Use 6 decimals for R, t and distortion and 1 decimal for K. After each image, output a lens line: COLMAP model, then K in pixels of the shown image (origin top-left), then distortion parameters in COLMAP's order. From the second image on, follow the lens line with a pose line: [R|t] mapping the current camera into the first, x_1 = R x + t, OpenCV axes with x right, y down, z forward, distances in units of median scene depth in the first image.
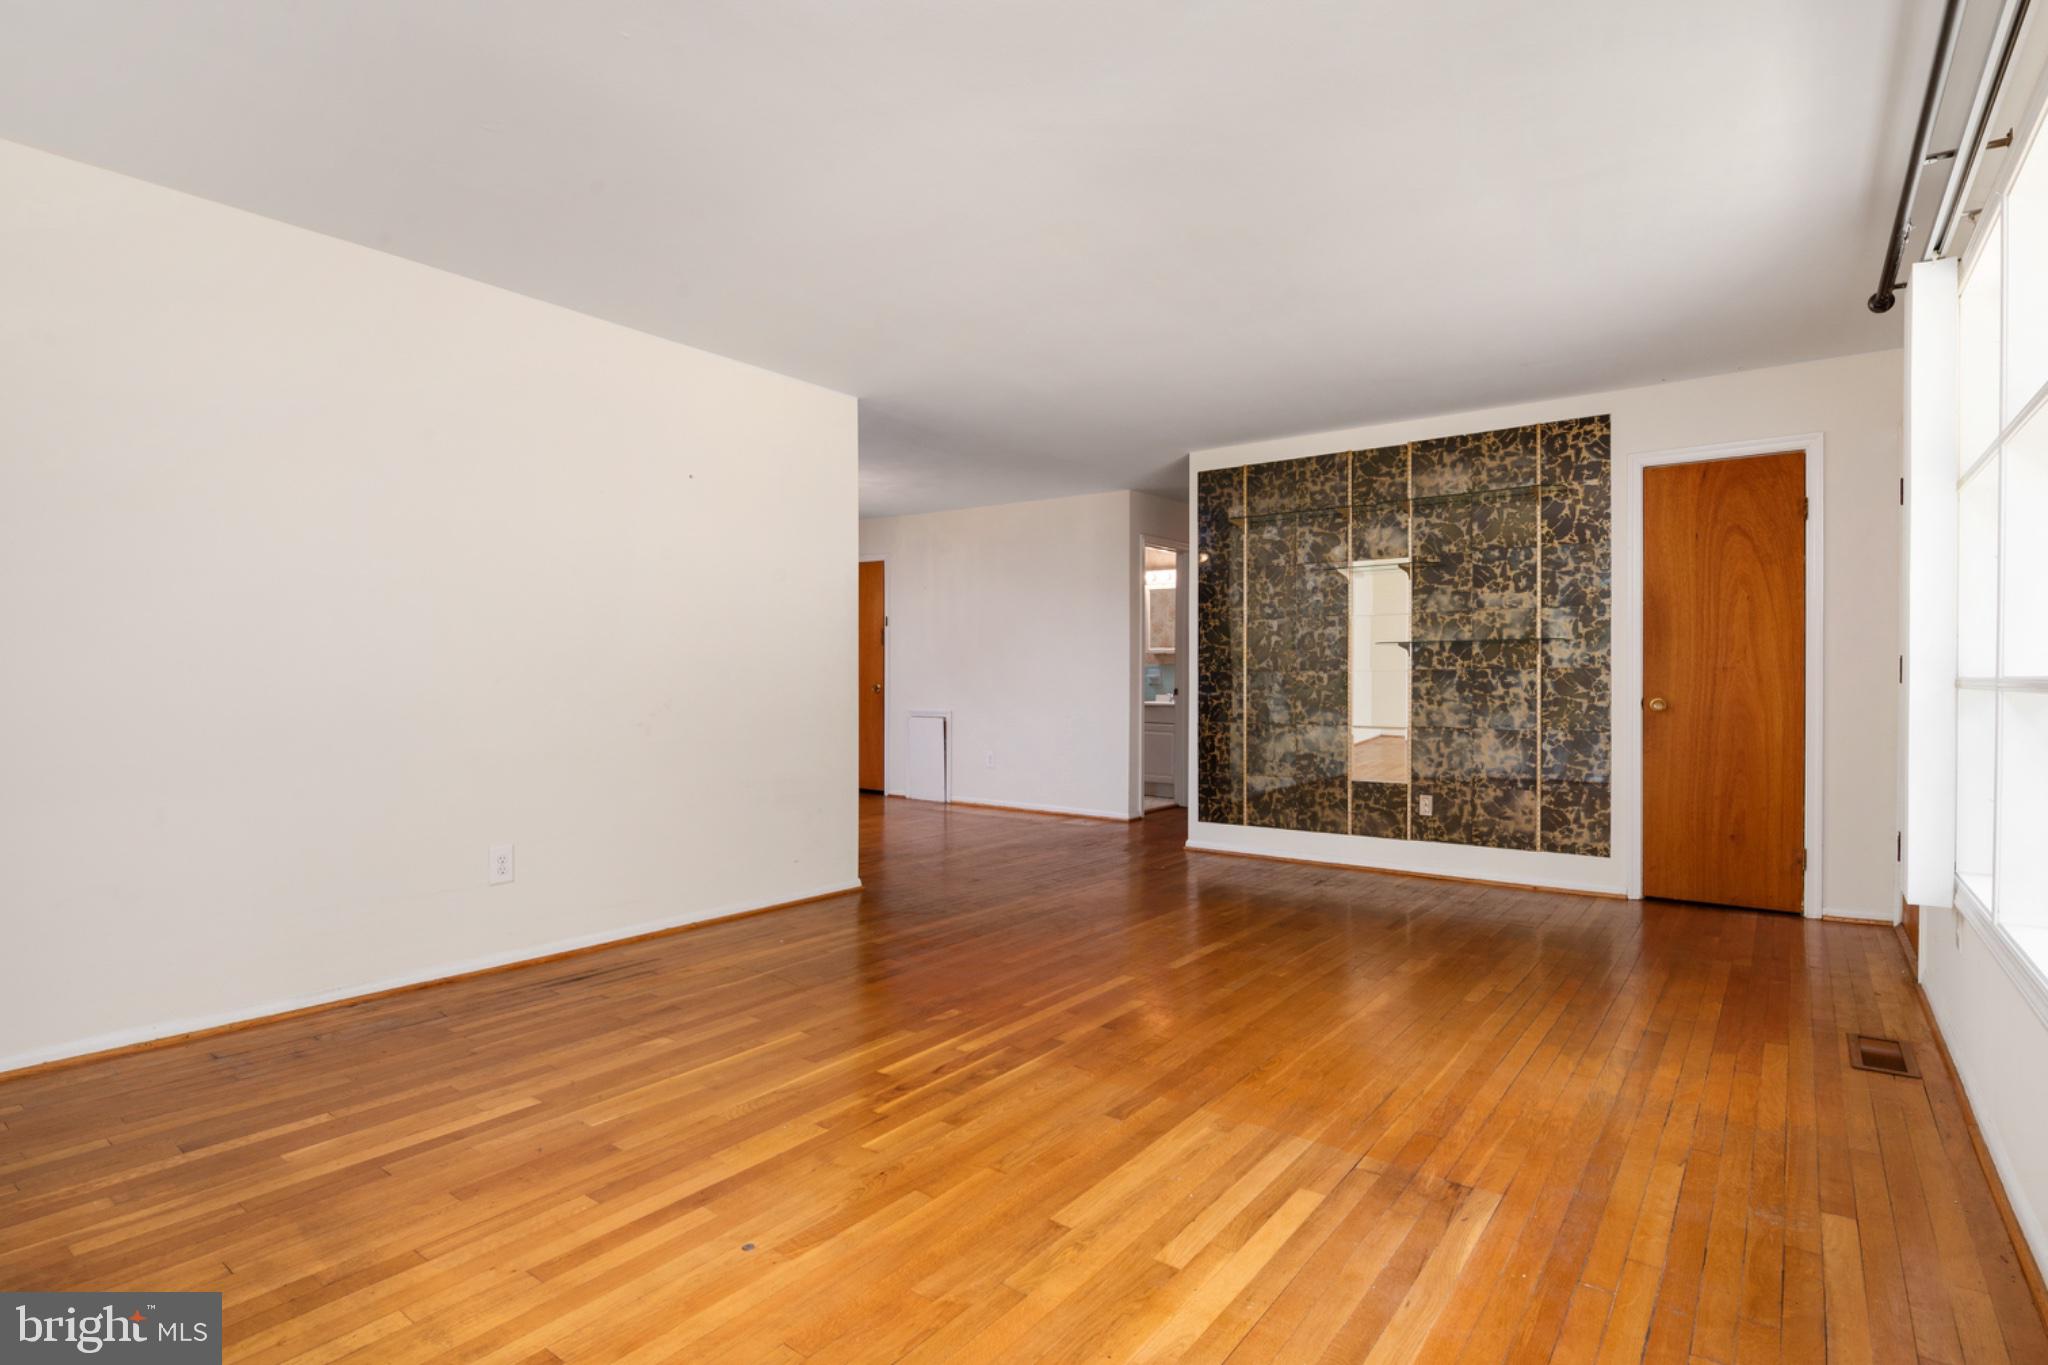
lens RADIAL K [[1025.4, 0, 1025.9], [0, 1025.4, 666.7], [0, 0, 1]] dist [-0.011855, -0.000660]
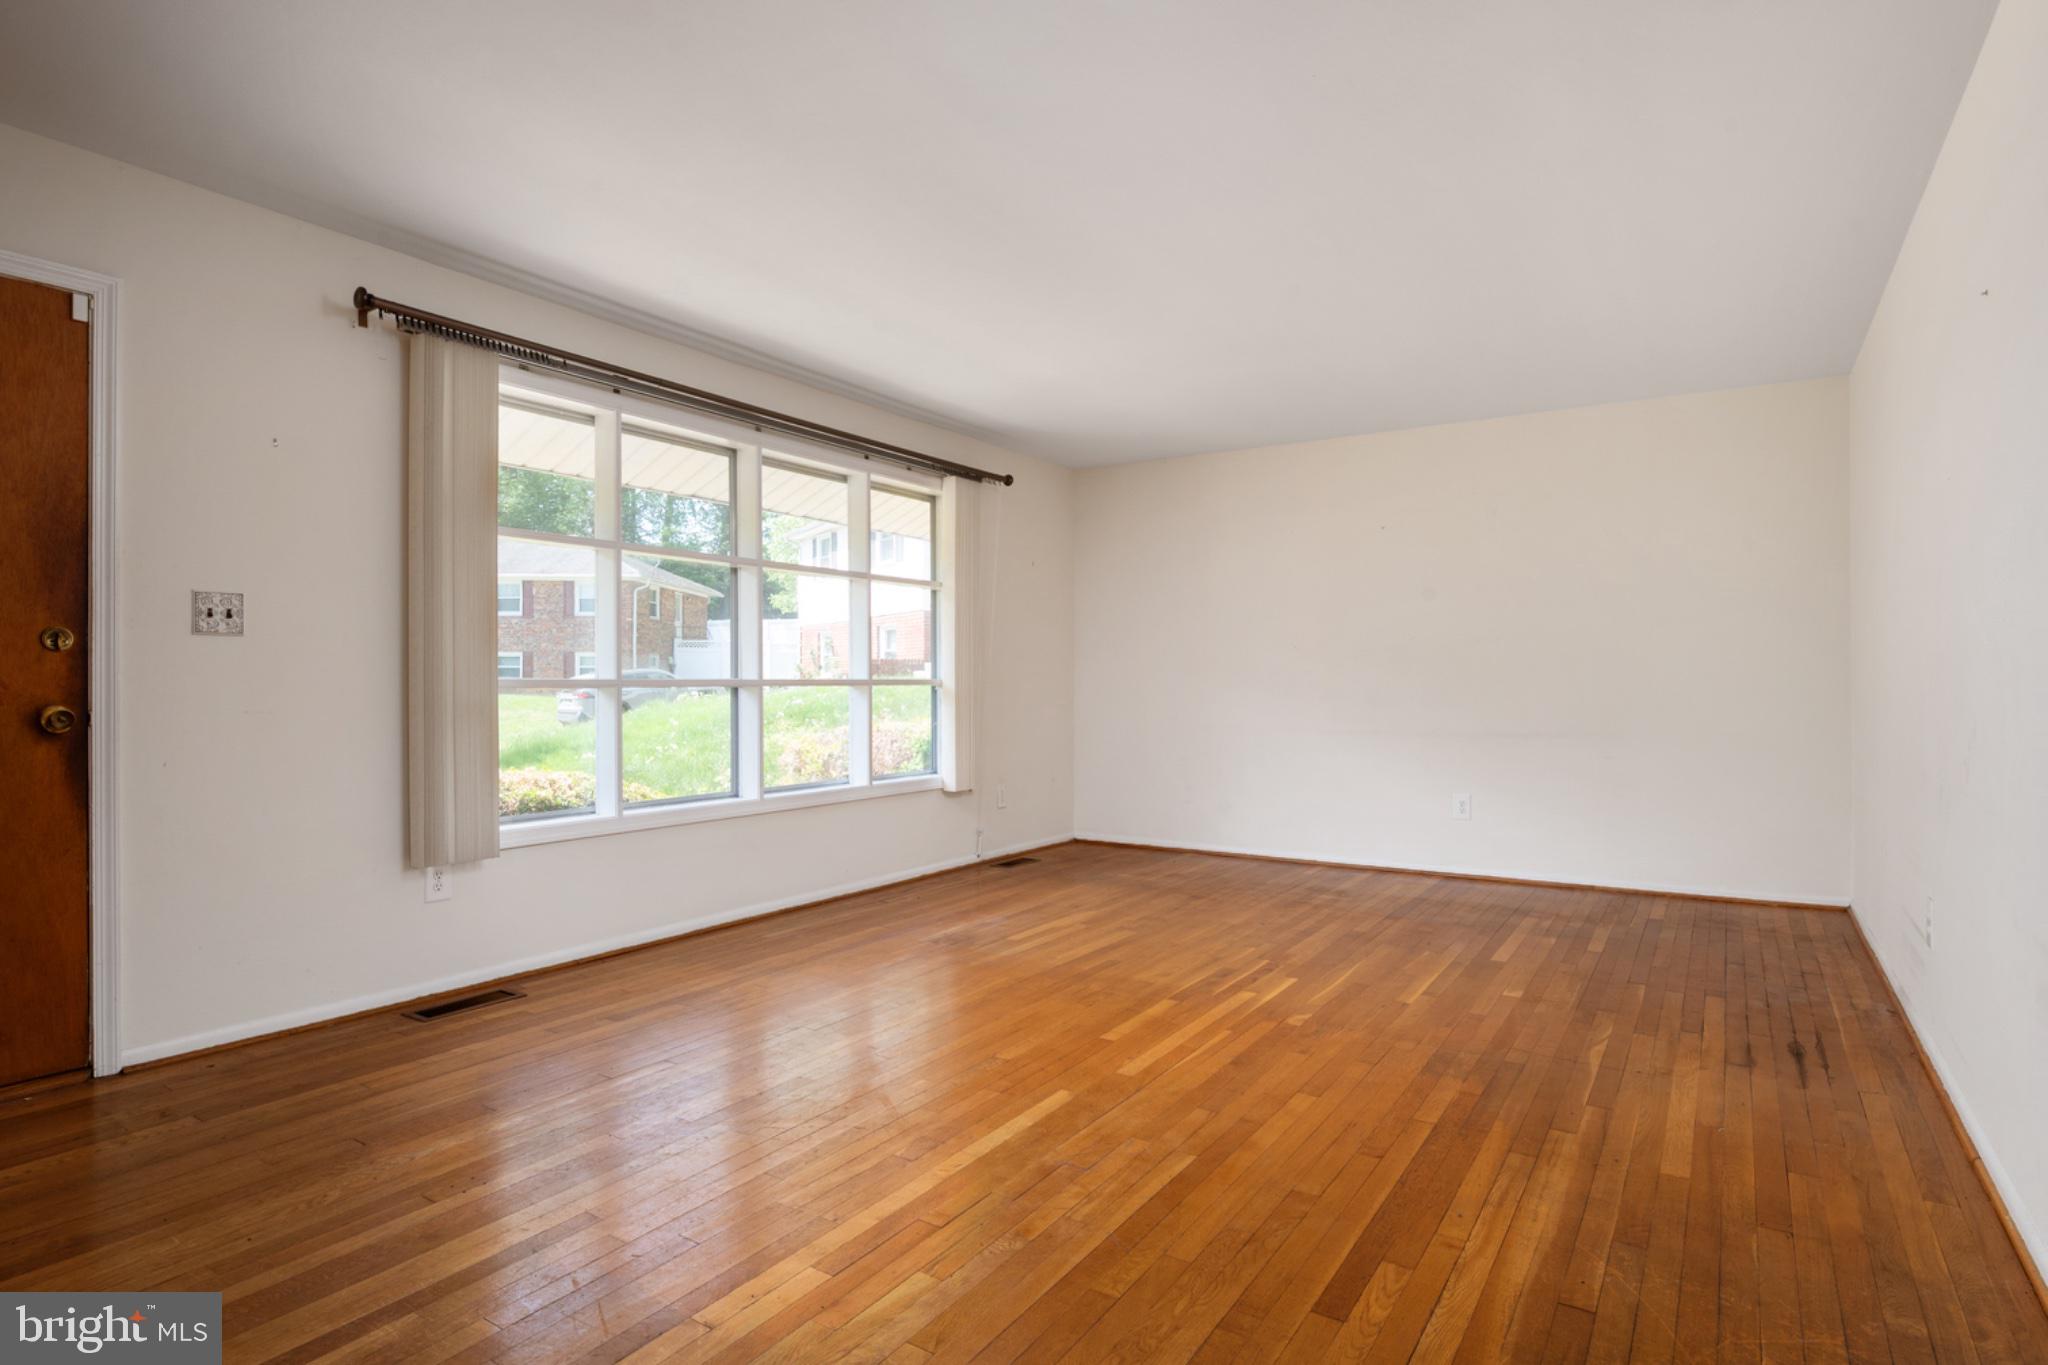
lens RADIAL K [[1074.5, 0, 1024.0], [0, 1074.5, 682.5], [0, 0, 1]] dist [-0.002391, -0.000571]
pose [[-0.997730, -0.001683, -0.067320, 0.155966], [-0.001045, 0.999954, -0.009504, 0.013331], [0.067333, -0.009412, -0.997686, 1.215676]]
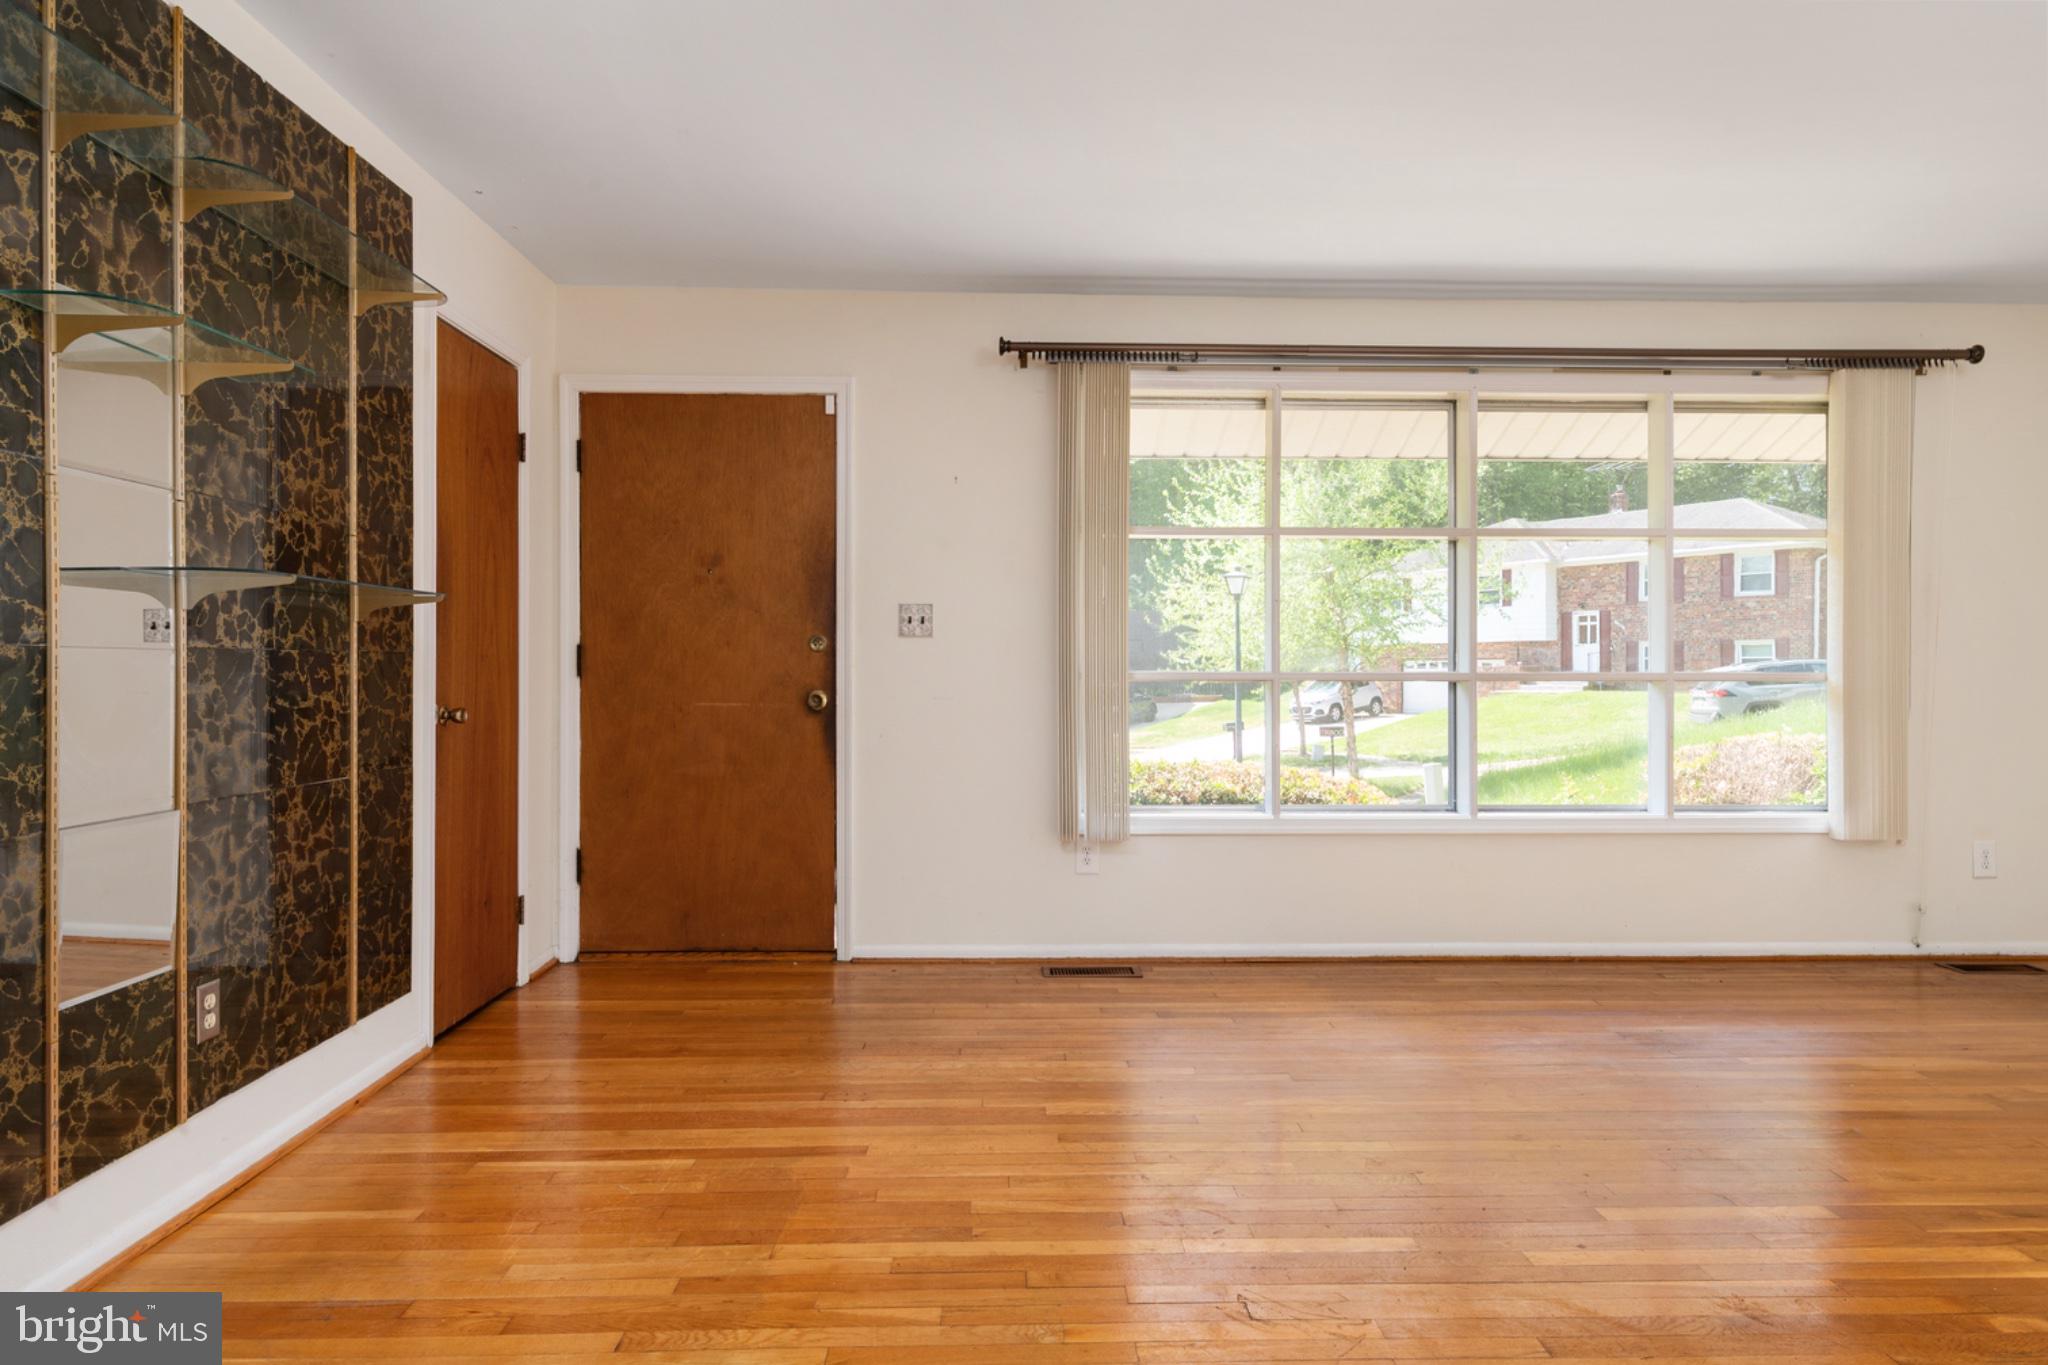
lens RADIAL K [[1204.7, 0, 1028.2], [0, 1204.7, 672.7], [0, 0, 1]] dist [0.007530, 0.000172]
pose [[-0.624197, -0.001935, 0.781265, -0.144610], [-0.011191, 0.999916, -0.006464, 0.011709], [-0.781187, -0.012778, -0.624166, 1.068058]]
